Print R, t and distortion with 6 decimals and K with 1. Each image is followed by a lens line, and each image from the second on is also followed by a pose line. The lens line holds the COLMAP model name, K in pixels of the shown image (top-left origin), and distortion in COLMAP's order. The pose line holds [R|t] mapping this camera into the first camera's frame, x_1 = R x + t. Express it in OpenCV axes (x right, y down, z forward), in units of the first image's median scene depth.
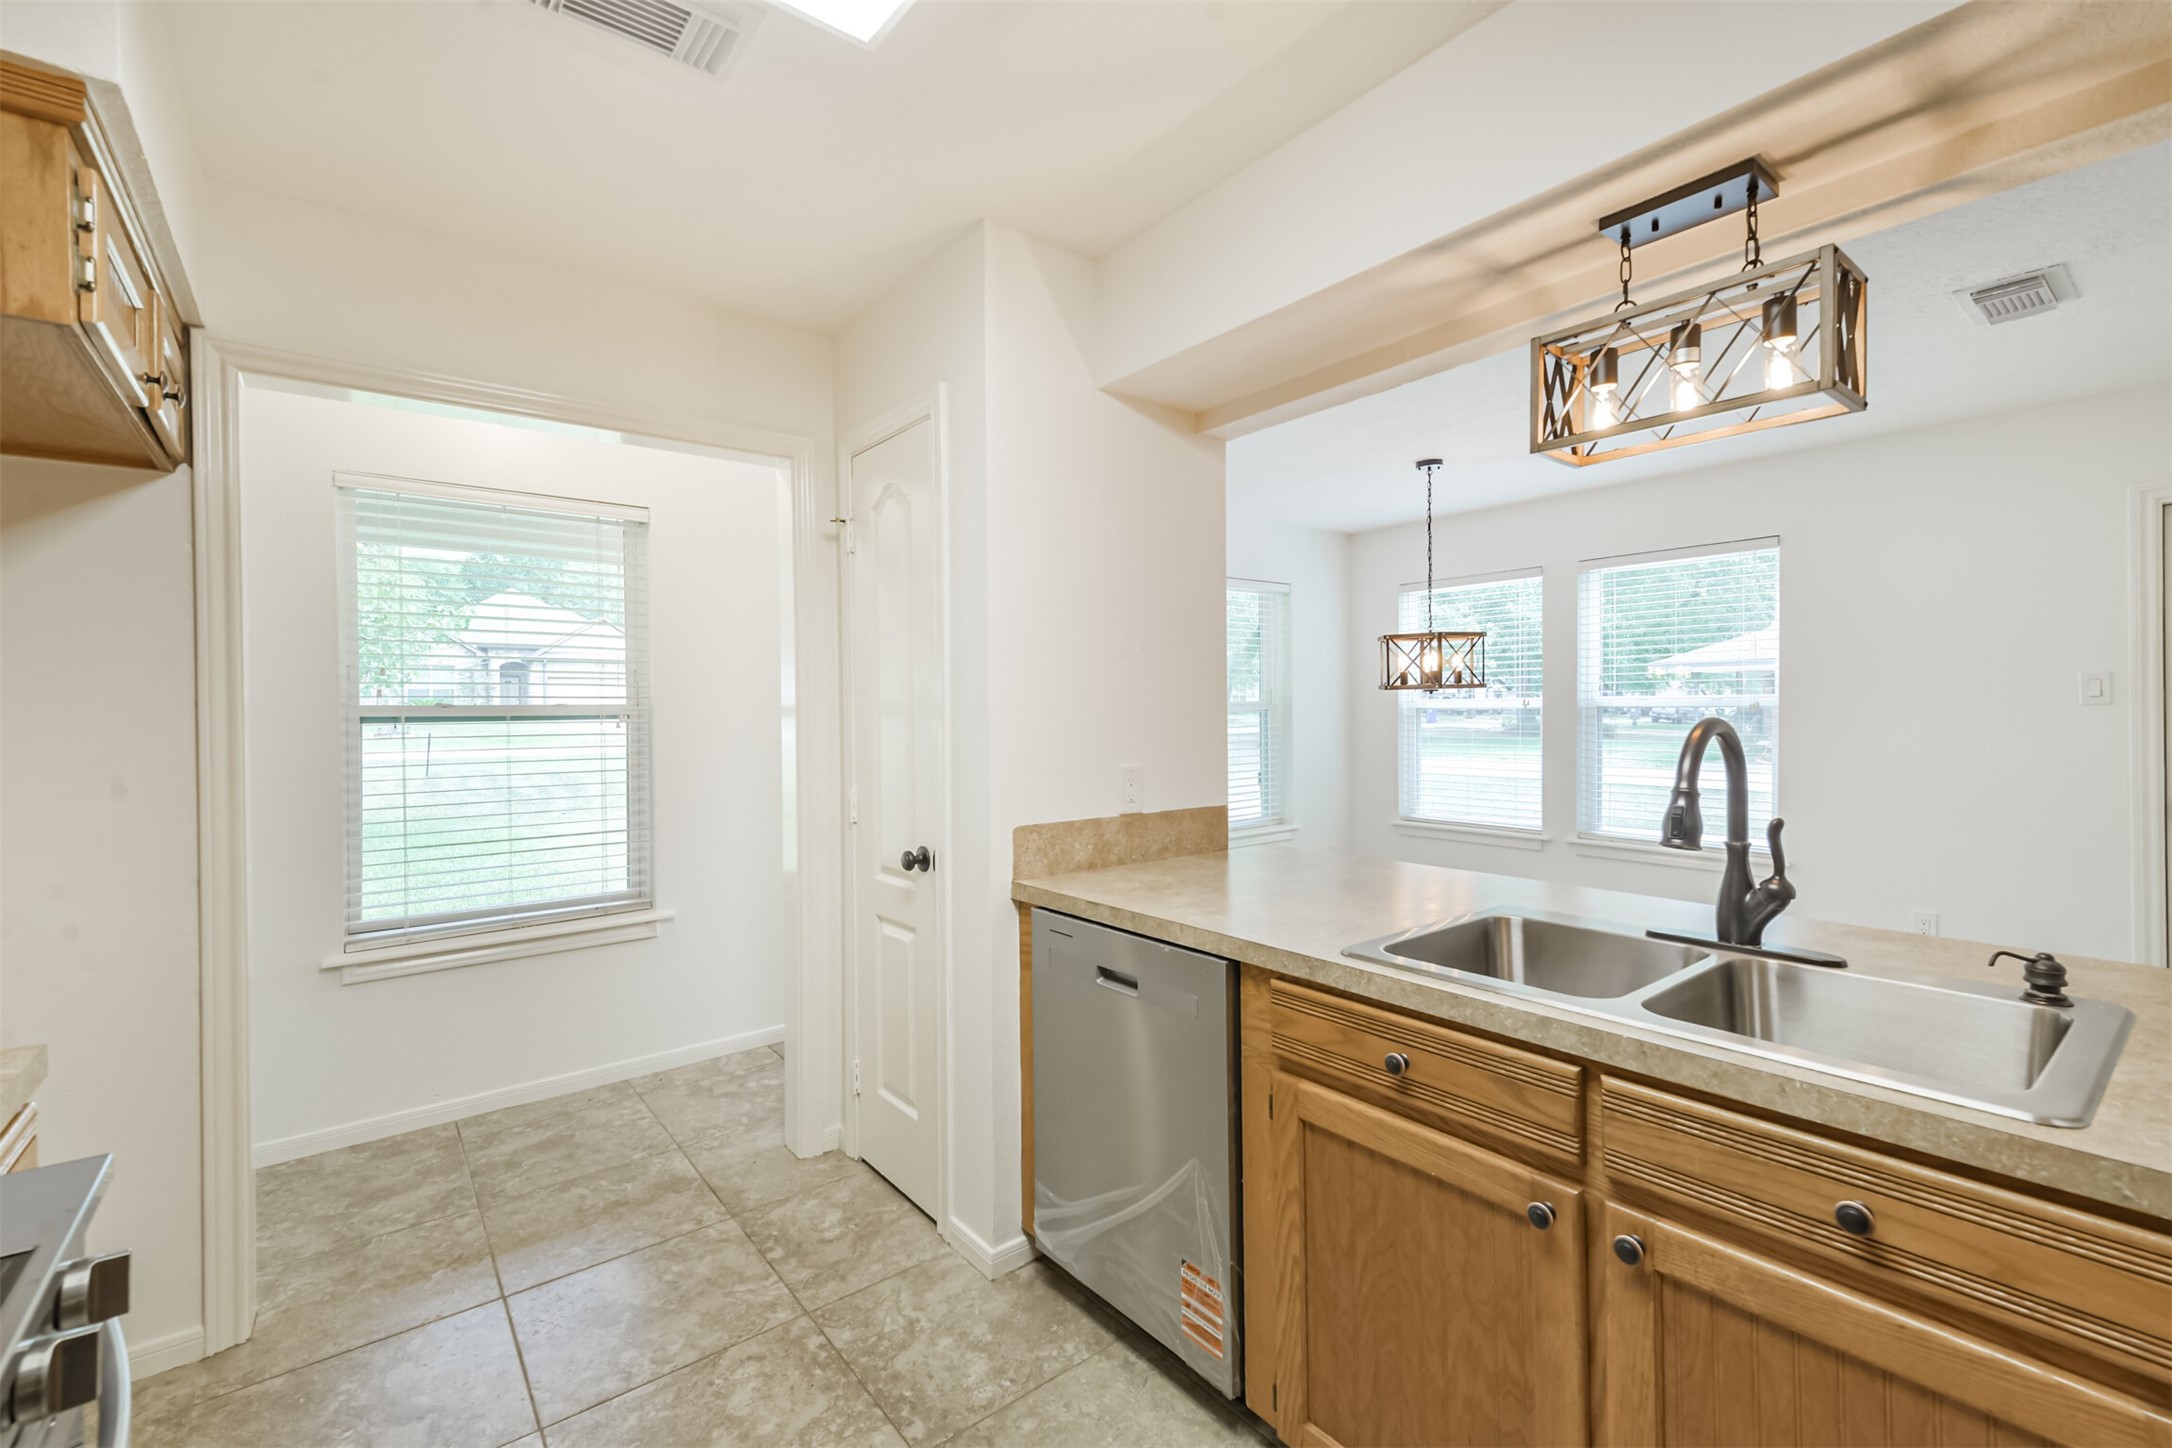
lens RADIAL K [[929.1, 0, 1093.7], [0, 929.1, 709.5], [0, 0, 1]] dist [0.021464, -0.003221]
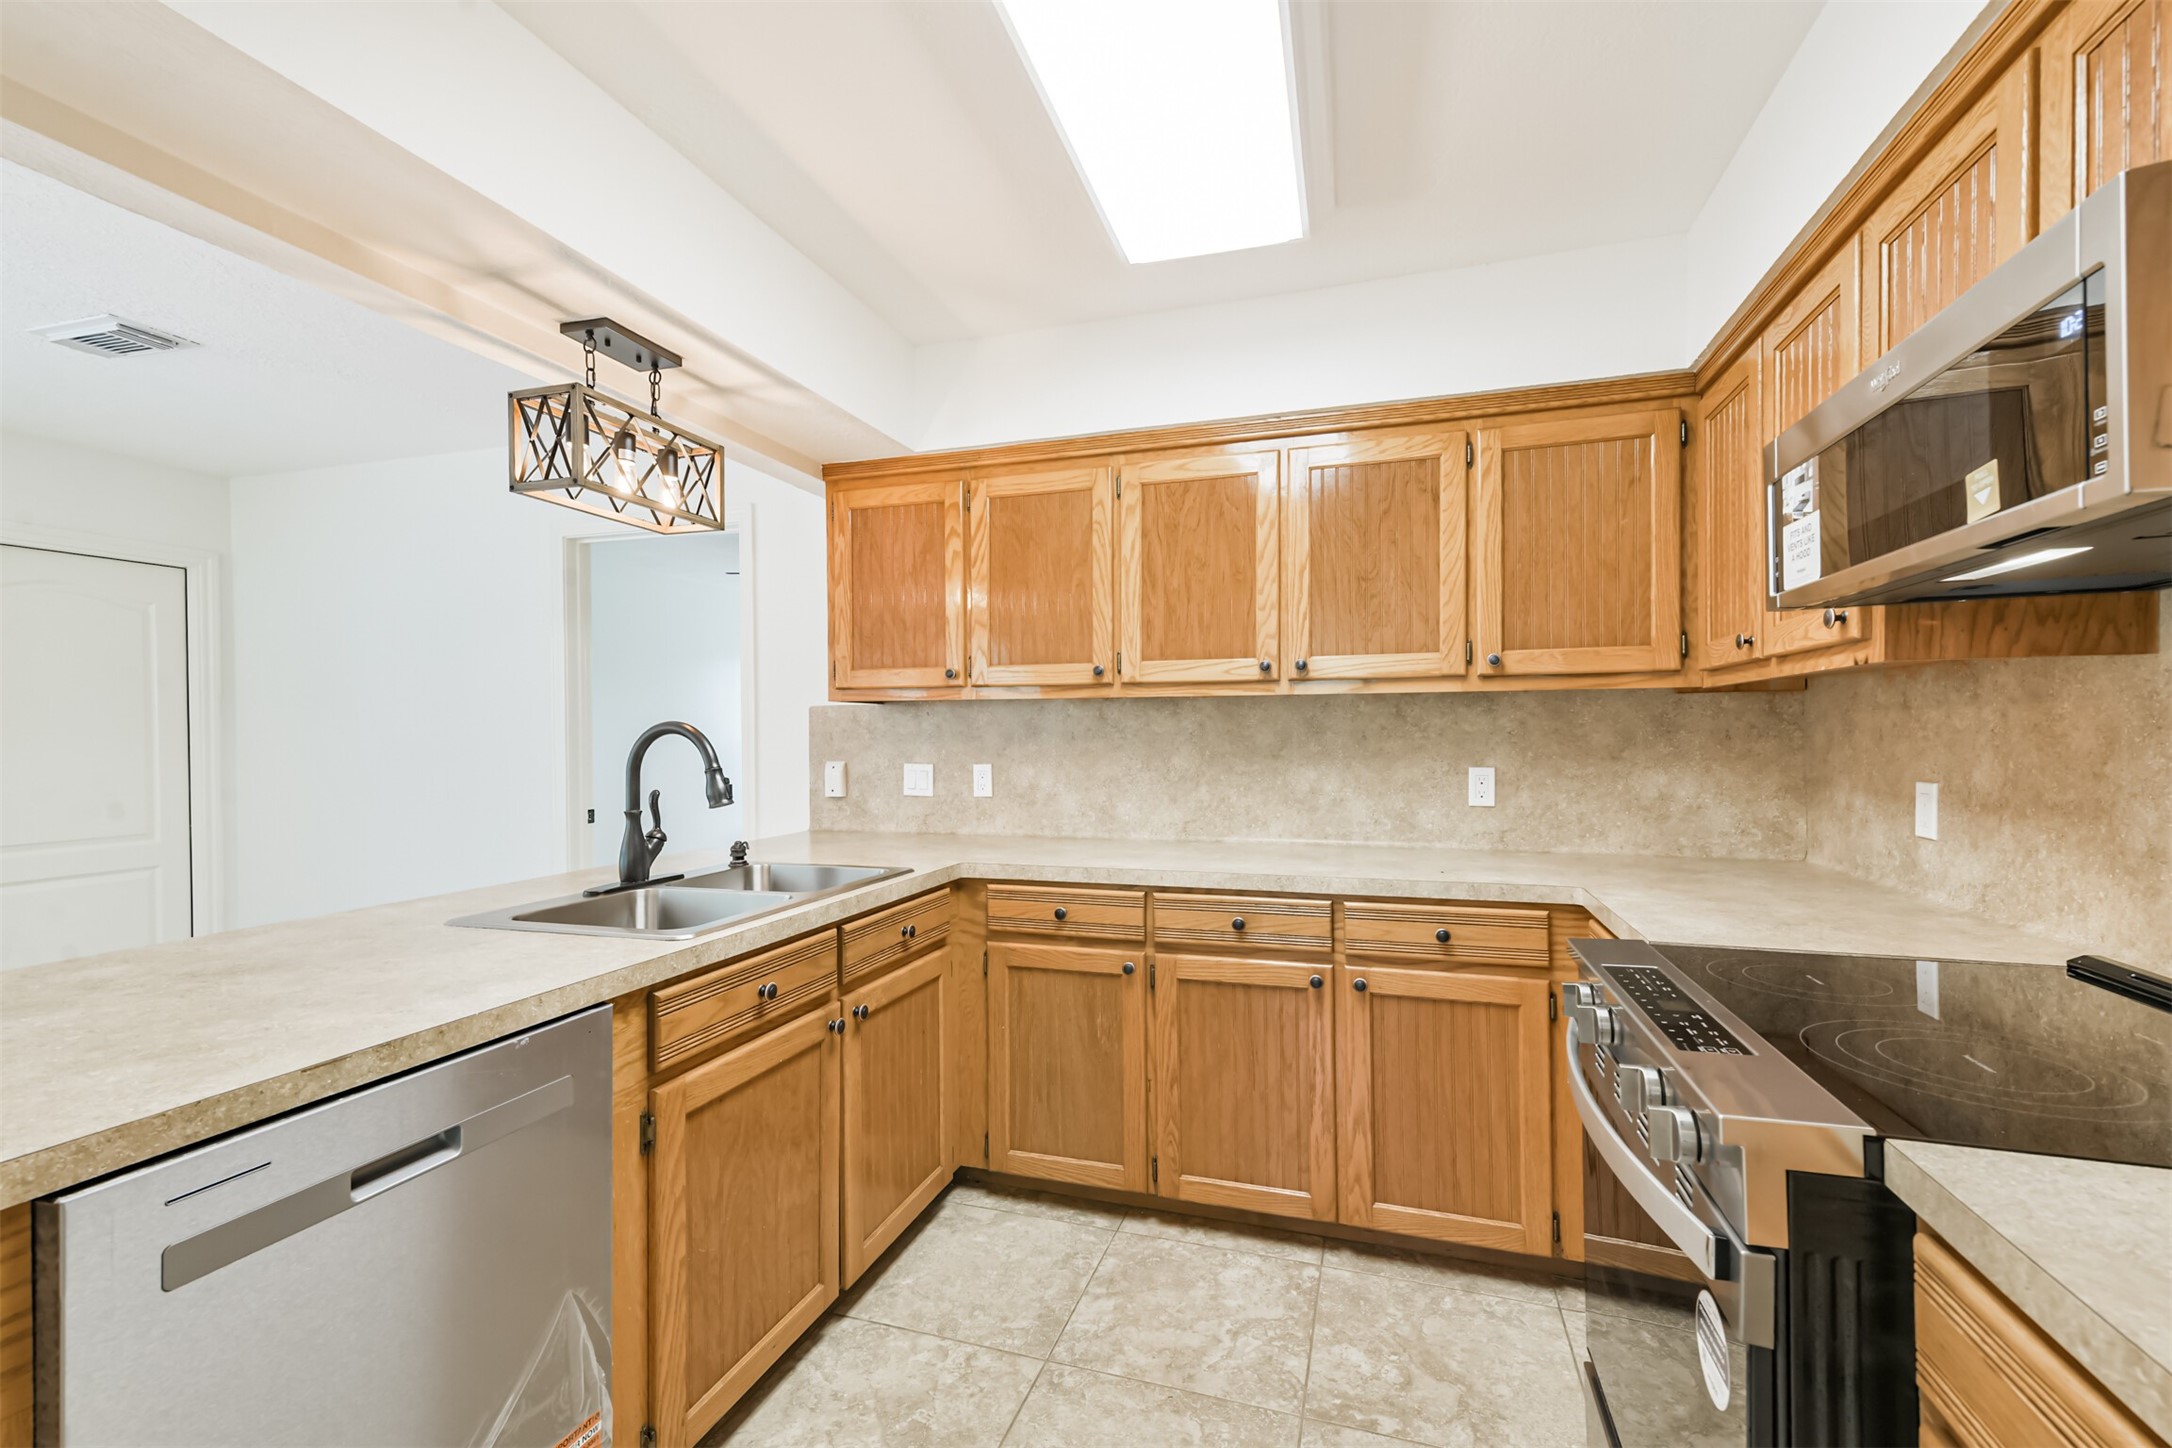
lens RADIAL K [[929.1, 0, 1092.3], [0, 929.1, 731.5], [0, 0, 1]] dist [0.021464, -0.003221]
pose [[-0.548259, 0.013164, 0.836205, -0.885115], [0.014747, 0.999873, -0.006072, 0.042343], [-0.836179, 0.009003, -0.548383, 1.216147]]
